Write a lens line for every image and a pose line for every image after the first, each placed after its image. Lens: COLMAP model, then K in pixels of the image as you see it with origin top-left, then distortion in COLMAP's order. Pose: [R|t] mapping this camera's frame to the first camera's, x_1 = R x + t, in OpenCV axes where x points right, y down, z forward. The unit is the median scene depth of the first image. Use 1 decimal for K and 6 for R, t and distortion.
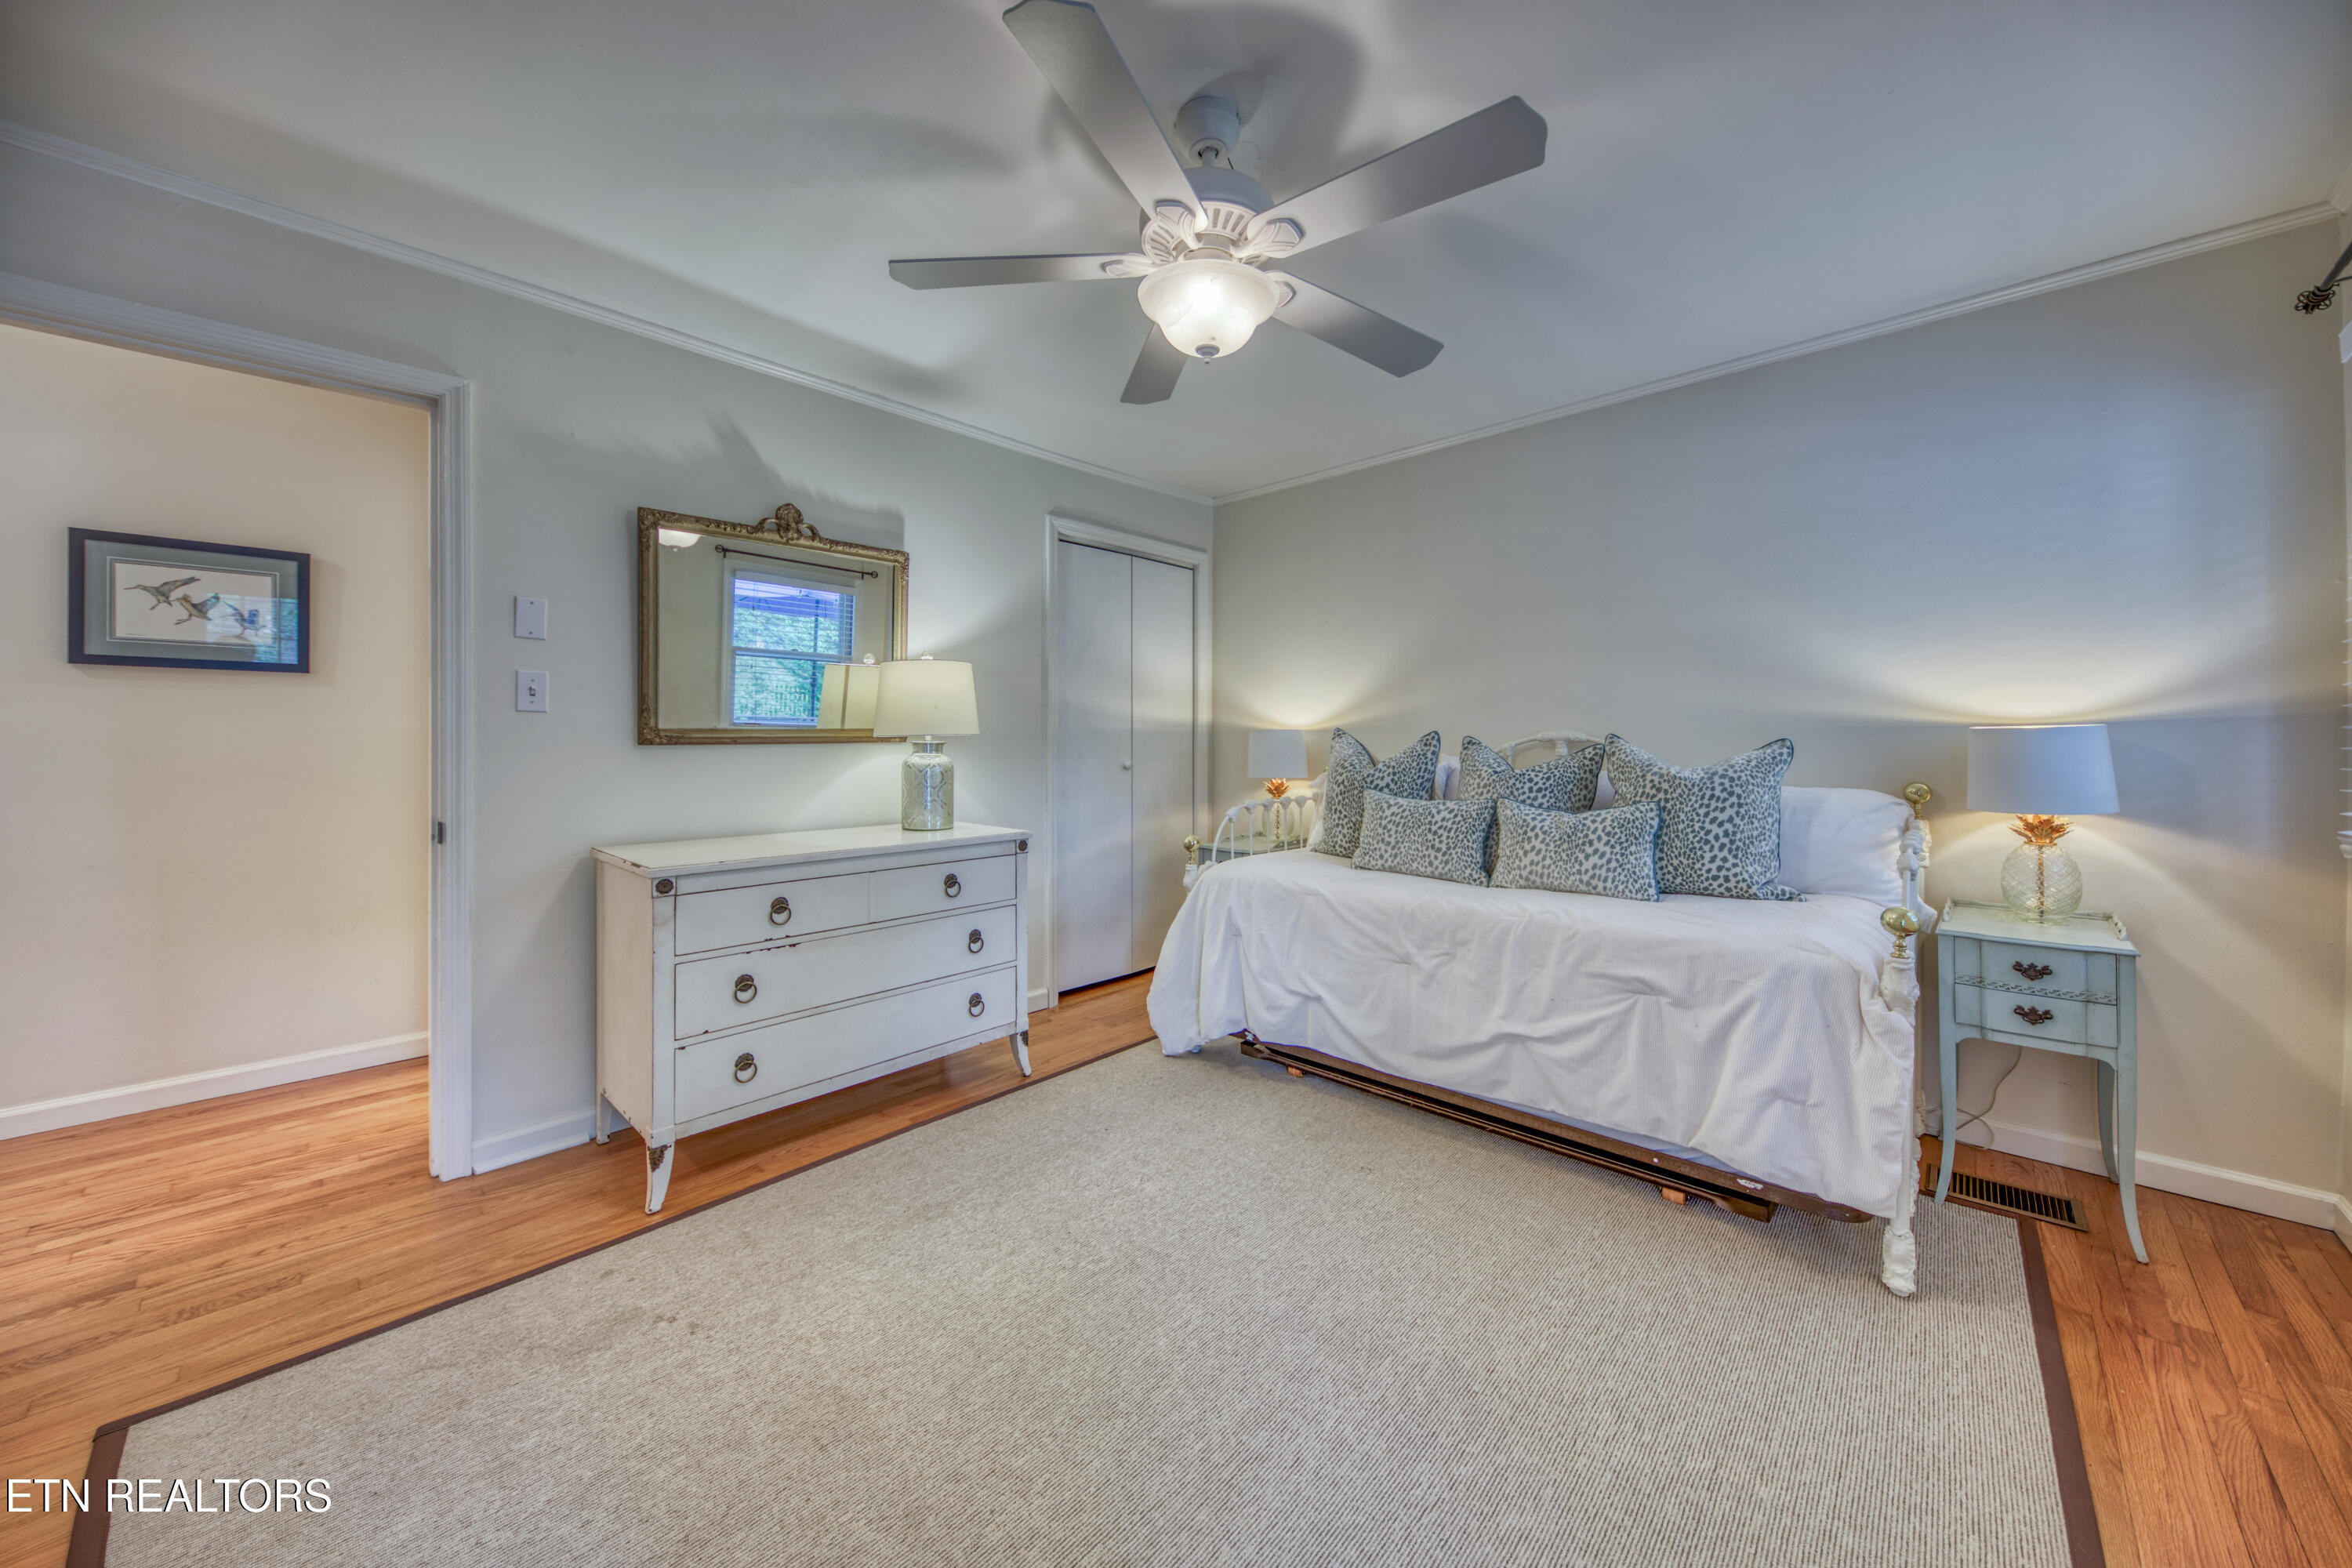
lens RADIAL K [[814.6, 0, 1177.4], [0, 814.6, 735.2], [0, 0, 1]] dist [0.000287, -0.000025]
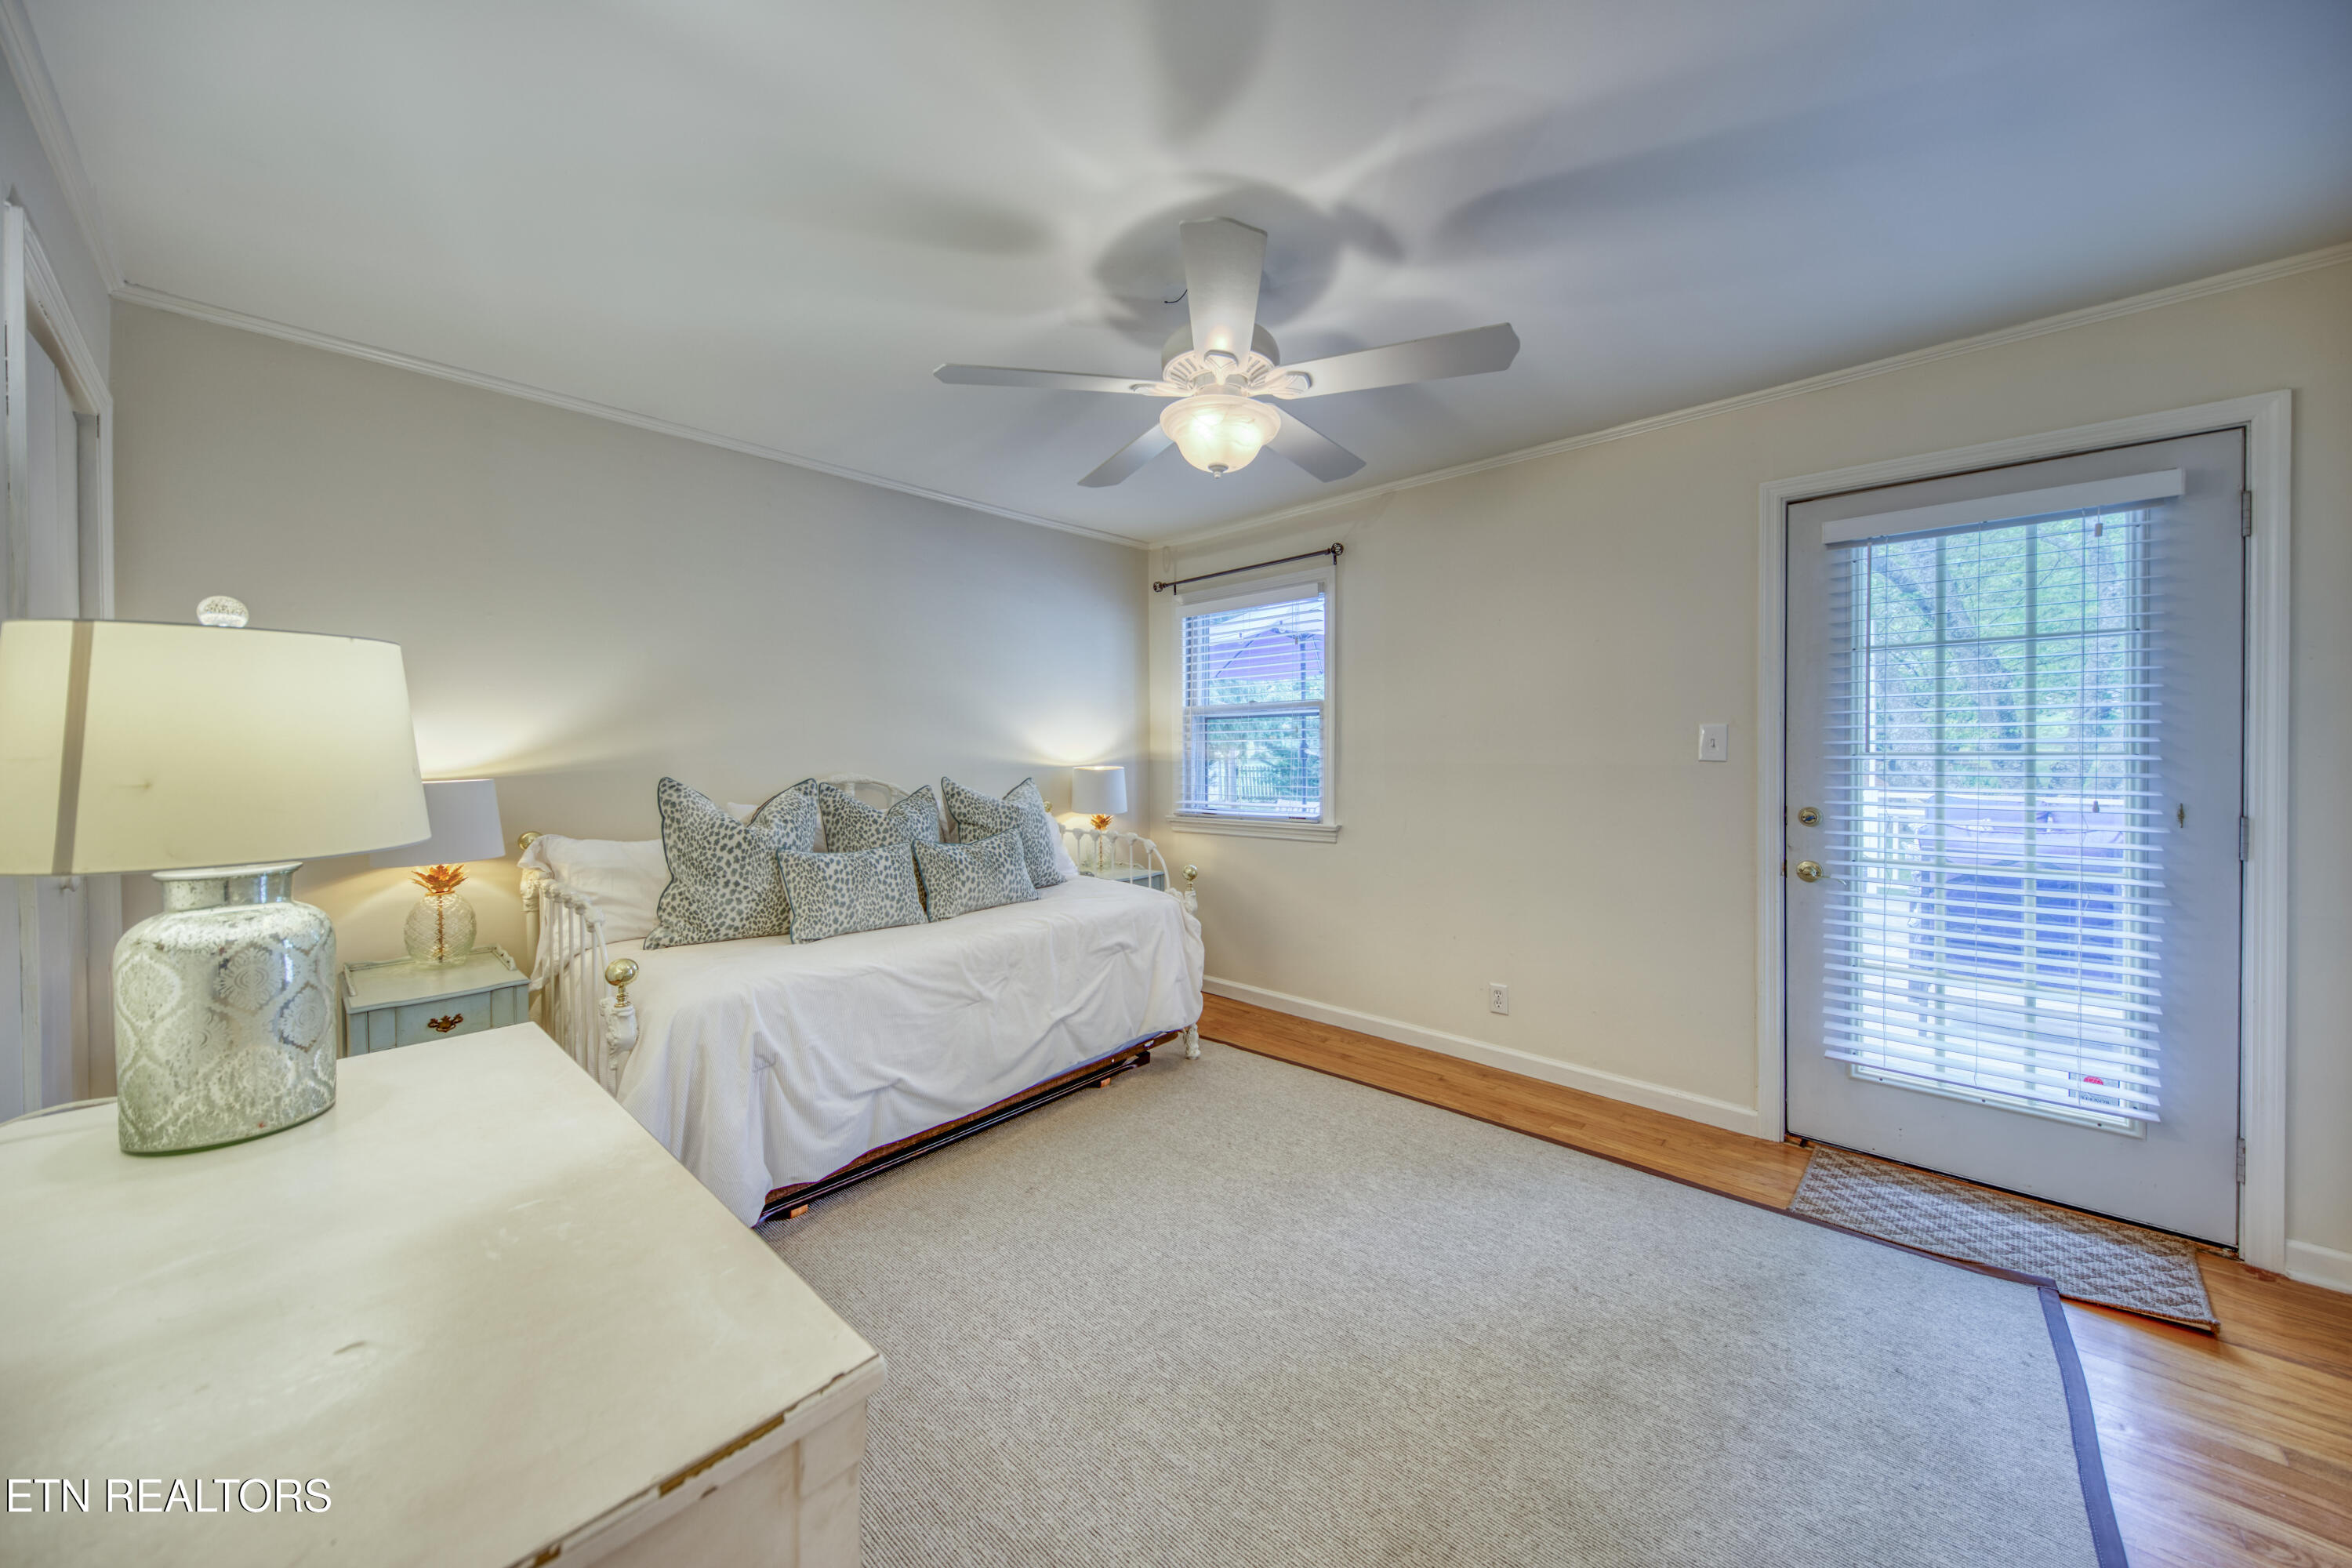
lens RADIAL K [[829.8, 0, 1179.0], [0, 829.8, 753.9], [0, 0, 1]] dist [0.014501, -0.000053]
pose [[-0.012609, -0.005383, 0.999906, -0.696537], [-0.003888, 0.999978, 0.005334, -0.043560], [-0.999913, -0.003820, -0.012630, 0.650508]]
